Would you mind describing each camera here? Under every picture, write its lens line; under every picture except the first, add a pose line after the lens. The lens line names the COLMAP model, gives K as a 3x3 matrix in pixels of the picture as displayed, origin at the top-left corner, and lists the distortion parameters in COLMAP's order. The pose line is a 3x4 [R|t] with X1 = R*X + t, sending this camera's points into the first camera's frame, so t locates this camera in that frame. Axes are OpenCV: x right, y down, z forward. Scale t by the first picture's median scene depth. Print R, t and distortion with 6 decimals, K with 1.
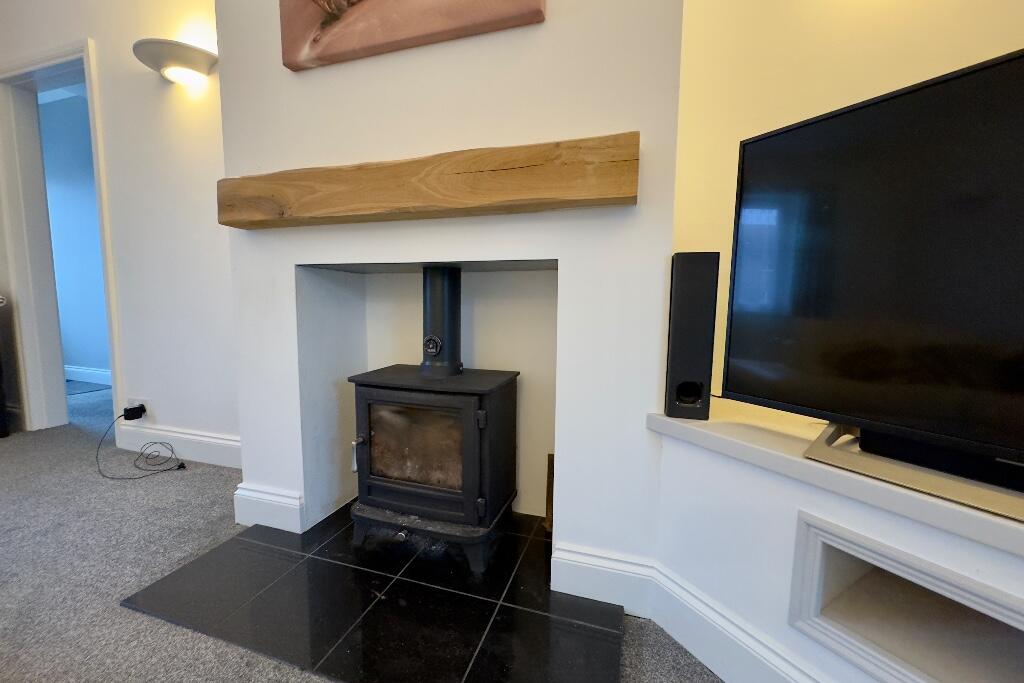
lens RADIAL K [[407.1, 0, 513.5], [0, 407.1, 340.6], [0, 0, 1]] dist [0.000555, -0.000197]
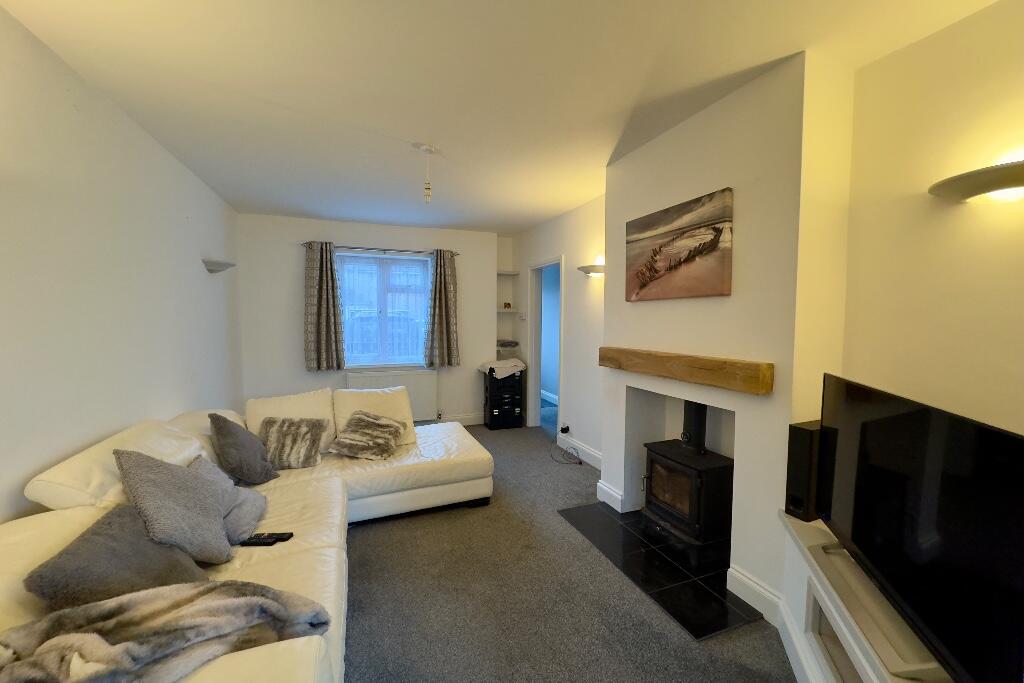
lens RADIAL K [[407.1, 0, 513.5], [0, 407.1, 340.6], [0, 0, 1]] dist [0.000555, -0.000197]
pose [[0.637276, 0.033296, -0.769916, 0.731100], [-0.076737, 0.996842, -0.020408, -0.332290], [0.766805, 0.072086, 0.637819, -0.844393]]
